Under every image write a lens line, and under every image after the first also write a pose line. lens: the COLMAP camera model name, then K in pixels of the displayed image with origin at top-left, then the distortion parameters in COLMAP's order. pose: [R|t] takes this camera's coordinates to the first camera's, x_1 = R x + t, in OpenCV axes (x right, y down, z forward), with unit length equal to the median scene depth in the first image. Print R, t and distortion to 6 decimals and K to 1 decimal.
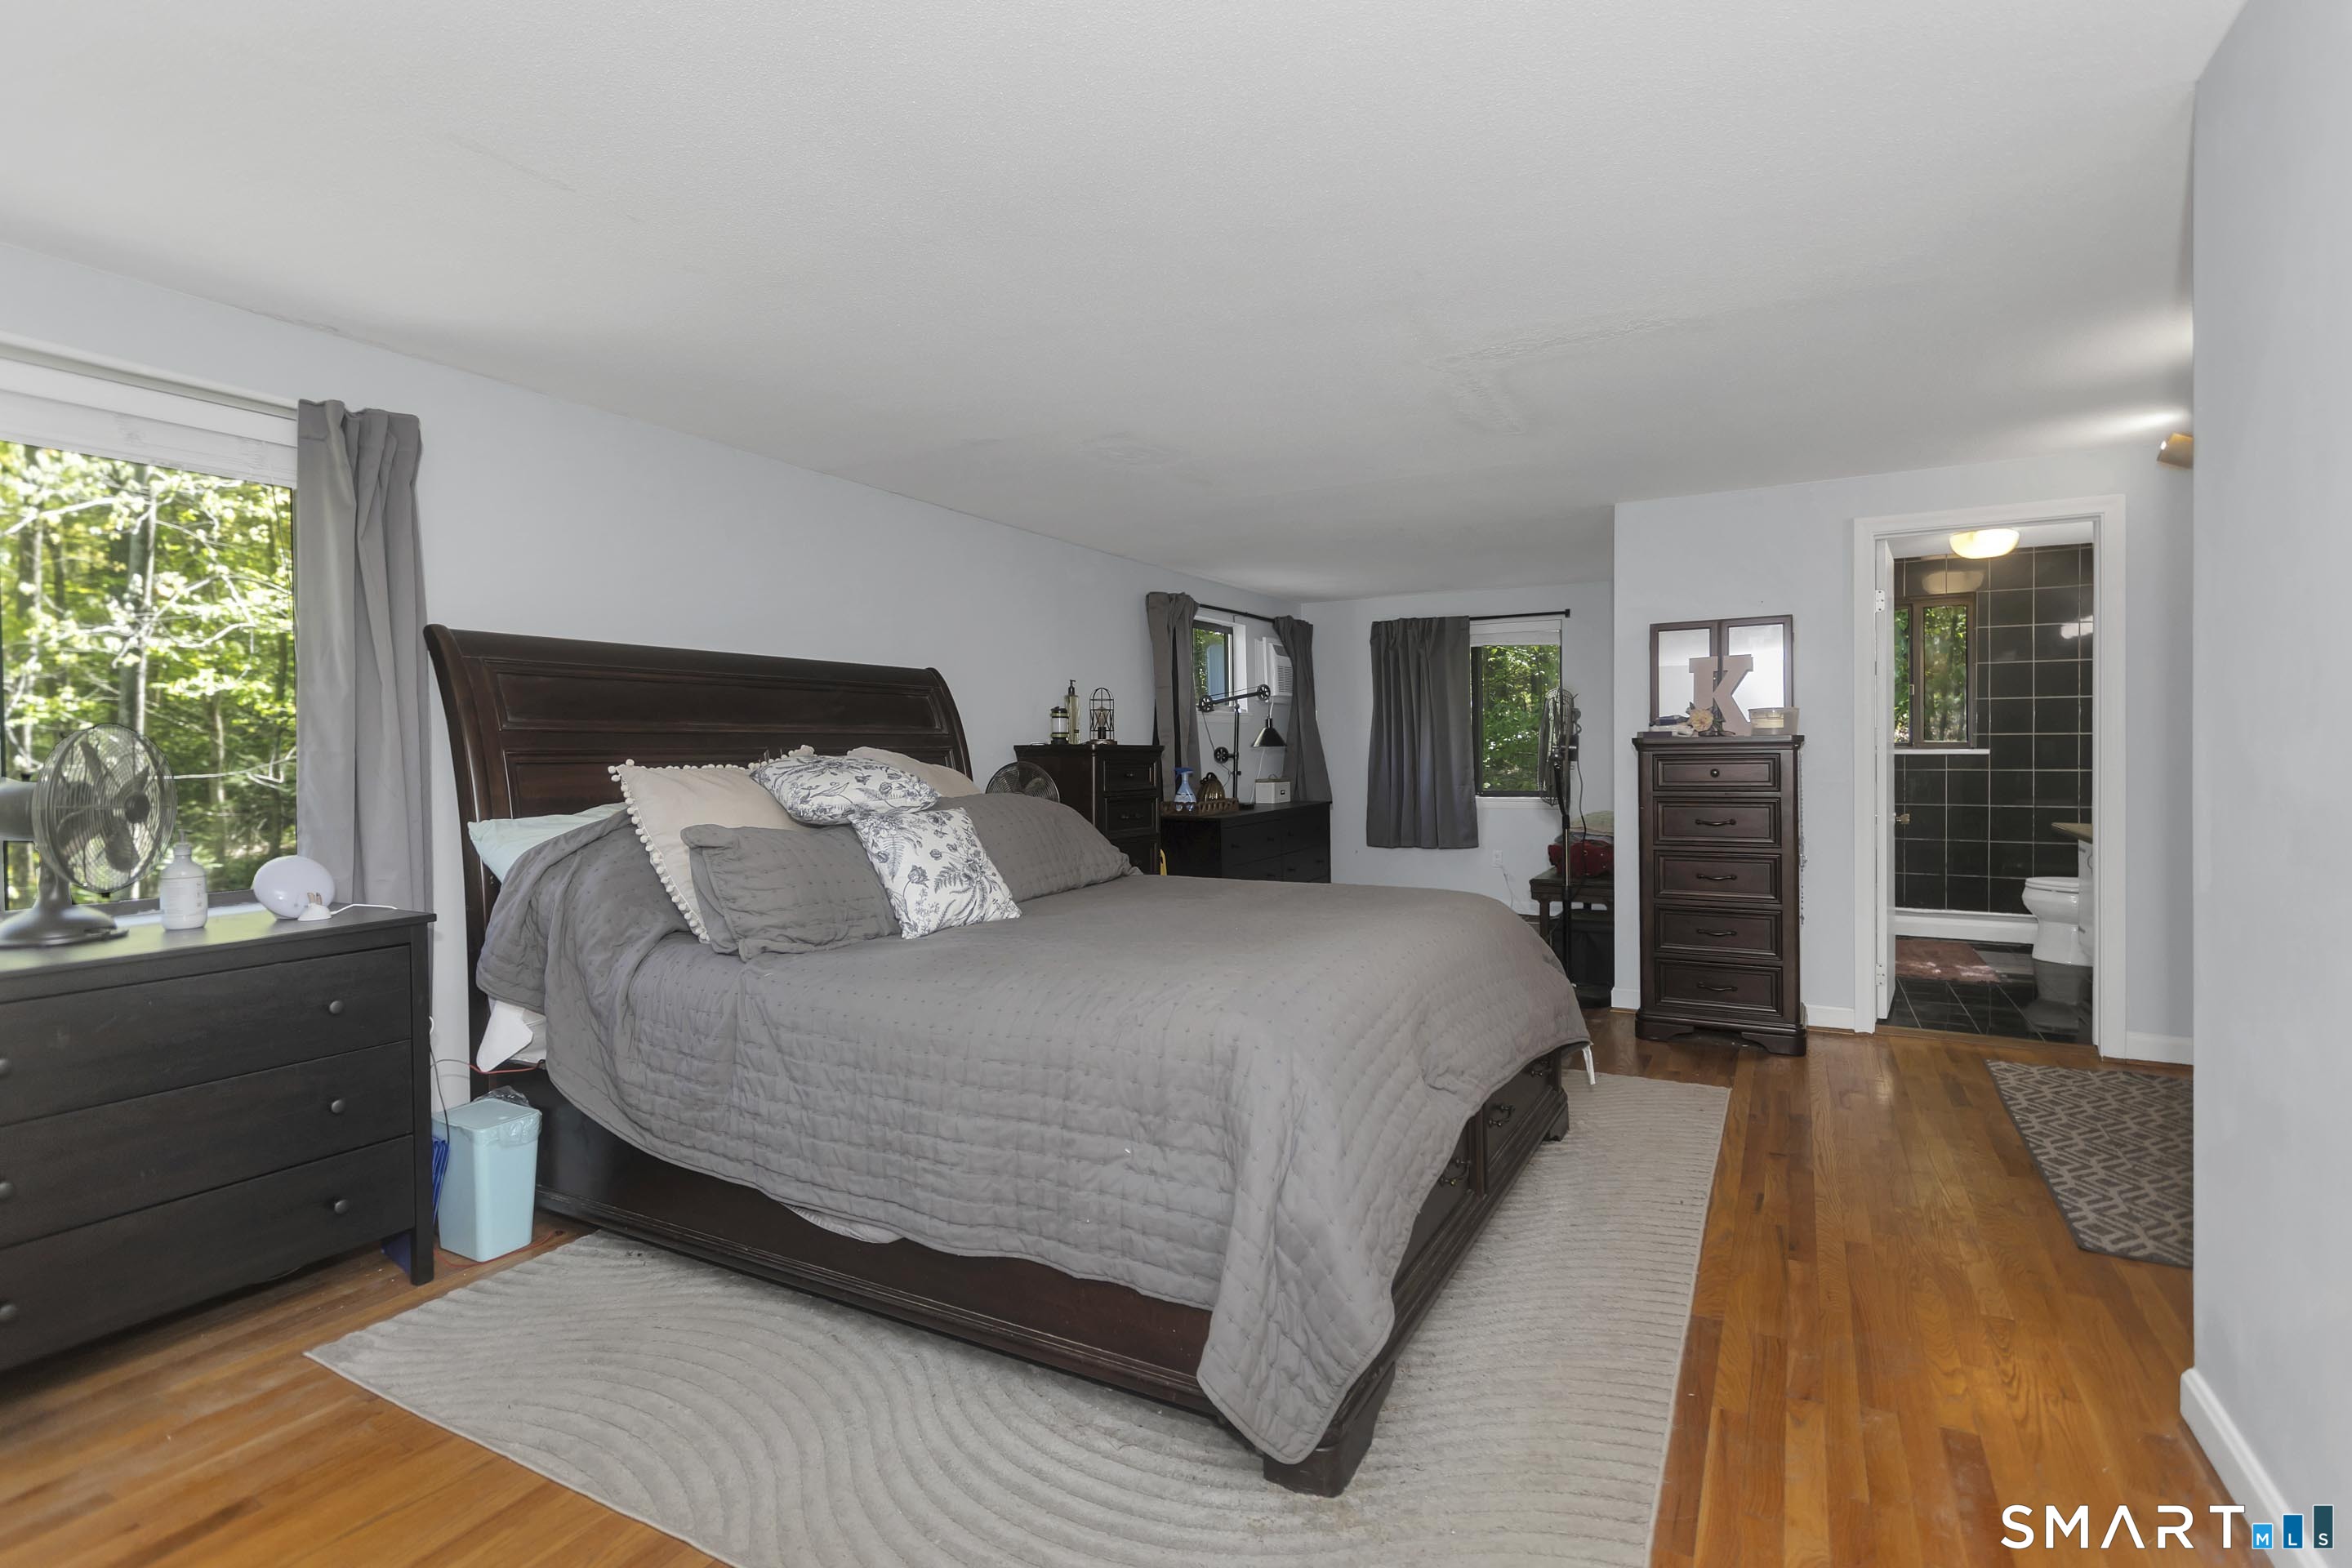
lens RADIAL K [[1135.6, 0, 1176.0], [0, 1135.6, 781.3], [0, 0, 1]] dist [0.000258, -0.000024]
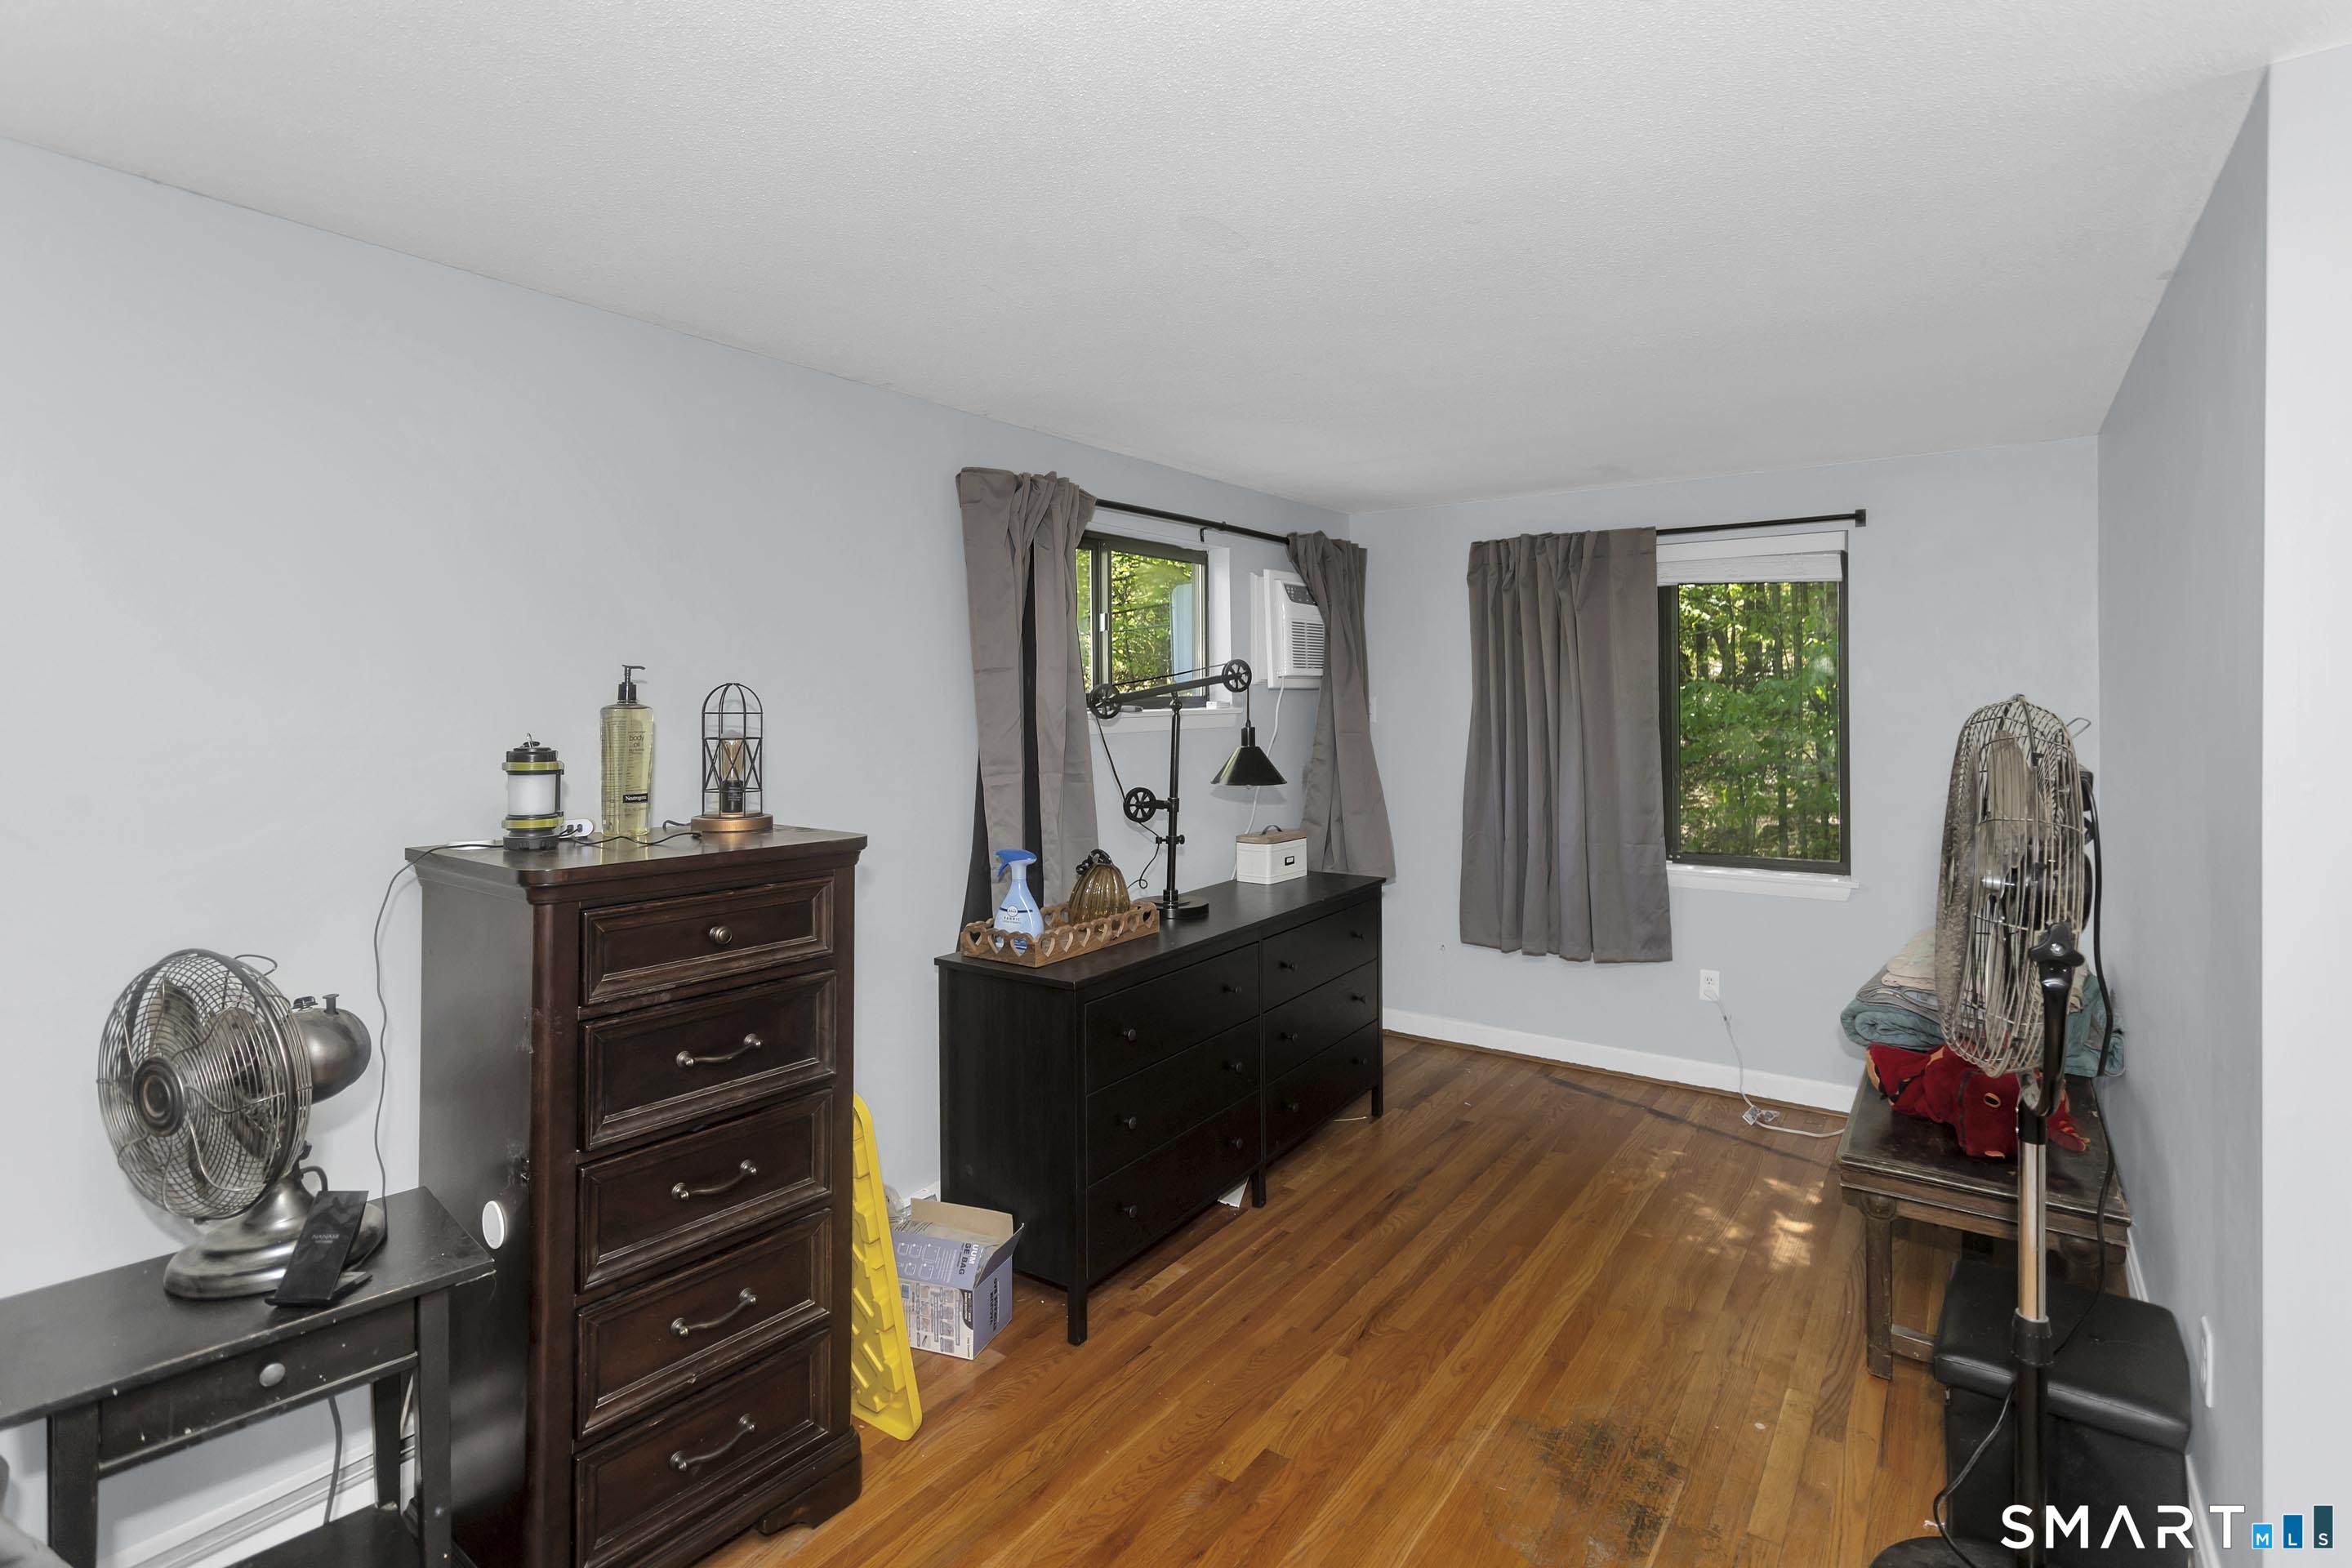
lens RADIAL K [[1135.6, 0, 1173.9], [0, 1135.6, 717.6], [0, 0, 1]] dist [0.000258, -0.000024]
pose [[0.992810, 0.007053, -0.119493, 0.099205], [-0.008622, 0.999883, -0.012617, -0.048172], [0.119390, 0.013557, 0.992755, 0.450947]]
